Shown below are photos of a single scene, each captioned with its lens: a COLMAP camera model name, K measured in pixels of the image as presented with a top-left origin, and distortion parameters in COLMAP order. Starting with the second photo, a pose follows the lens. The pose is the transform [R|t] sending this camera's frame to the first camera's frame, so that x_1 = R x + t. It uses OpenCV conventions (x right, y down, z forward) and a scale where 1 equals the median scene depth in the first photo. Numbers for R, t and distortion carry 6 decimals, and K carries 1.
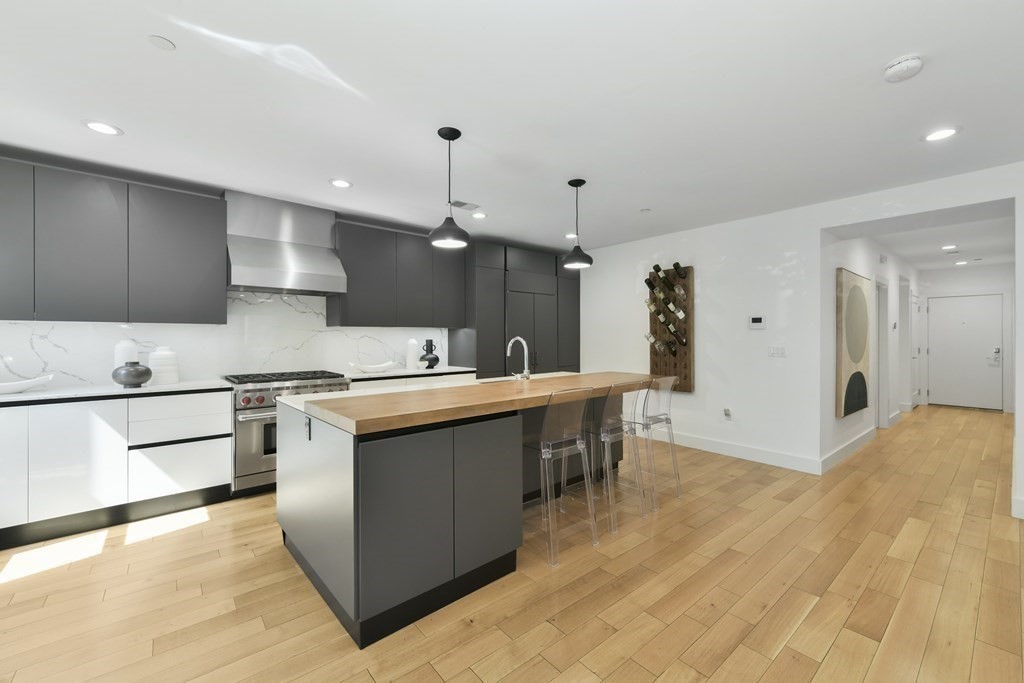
lens RADIAL K [[421.0, 0, 517.0], [0, 421.0, 338.0], [0, 0, 1]] dist [0.003094, 0.000586]
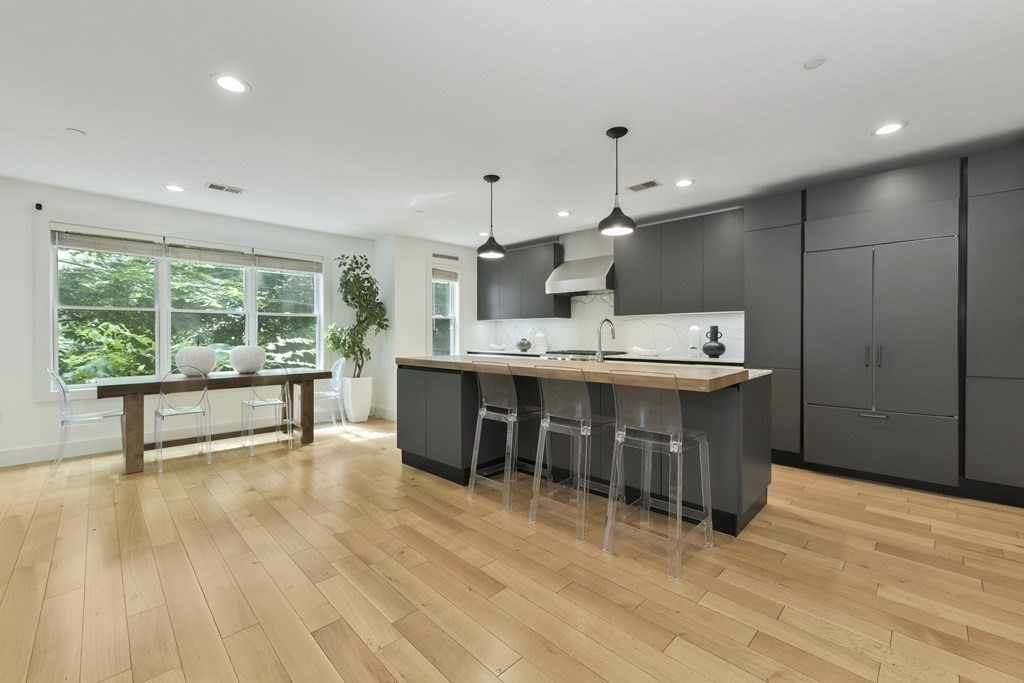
lens RADIAL K [[421.0, 0, 517.0], [0, 421.0, 338.0], [0, 0, 1]] dist [0.003094, 0.000586]
pose [[0.081311, 0.009383, -0.996645, 0.718930], [-0.002521, 0.999954, 0.009208, 0.024310], [0.996686, 0.001764, 0.081331, 0.545792]]
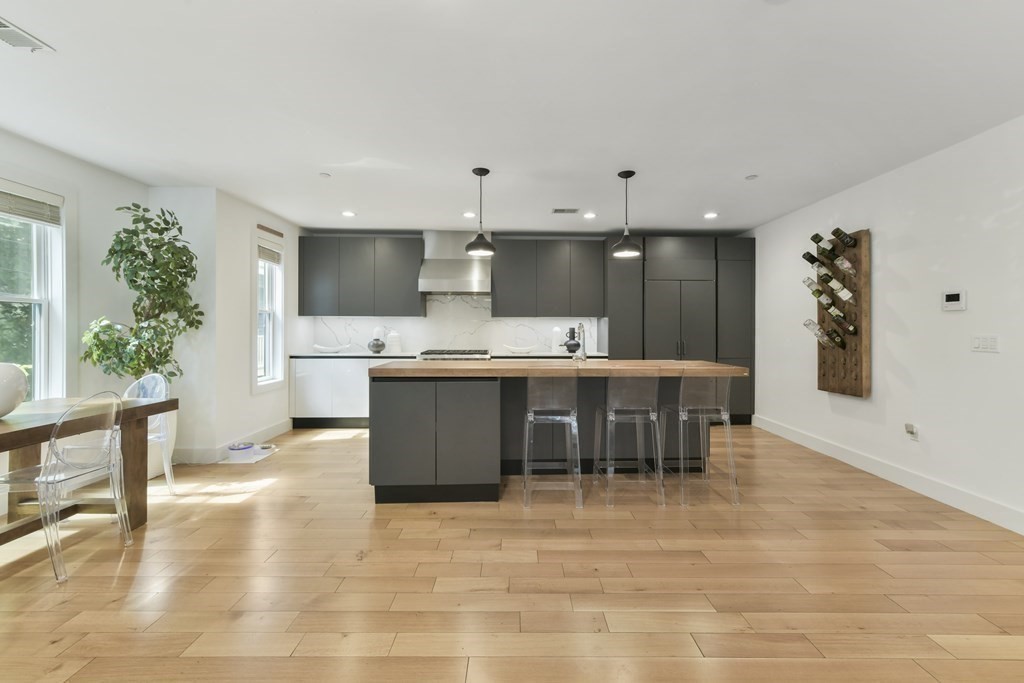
lens RADIAL K [[414.2, 0, 514.1], [0, 414.2, 334.9], [0, 0, 1]] dist [-0.000736, -0.000099]
pose [[0.763765, 0.010676, -0.645406, 0.438004], [-0.005652, 0.999935, 0.009852, 0.013949], [0.645469, -0.003877, 0.763776, 0.032222]]
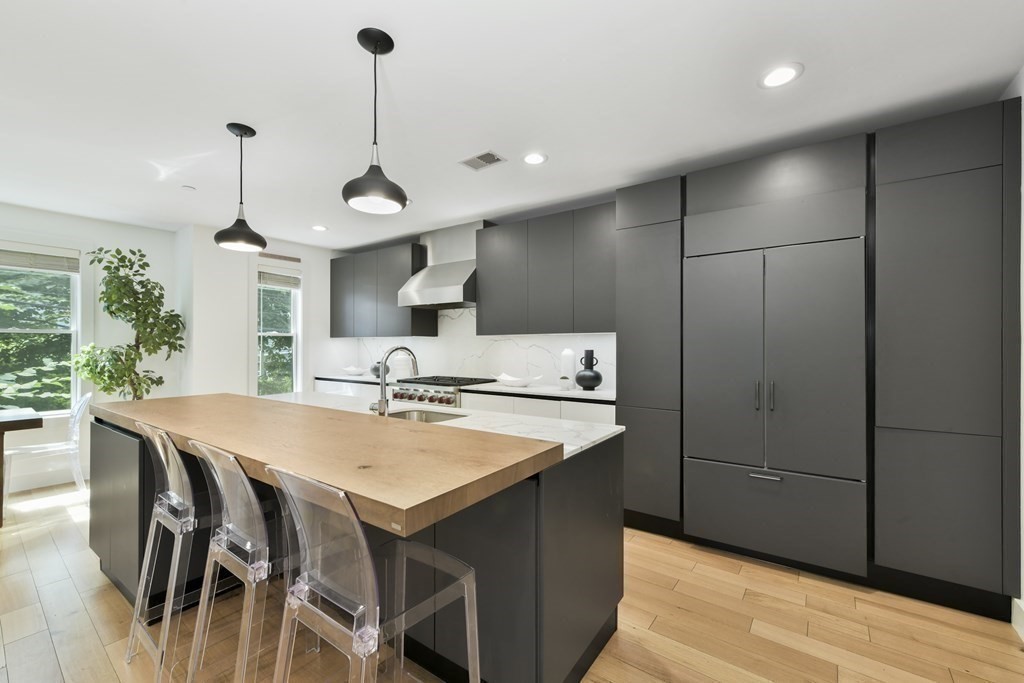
lens RADIAL K [[414.4, 0, 519.4], [0, 414.4, 346.5], [0, 0, 1]] dist [0.001784, 0.000460]
pose [[0.222718, 0.003452, -0.974877, 0.496857], [-0.003233, 0.999991, 0.002802, -0.004120], [0.974878, 0.002528, 0.222727, 0.787132]]
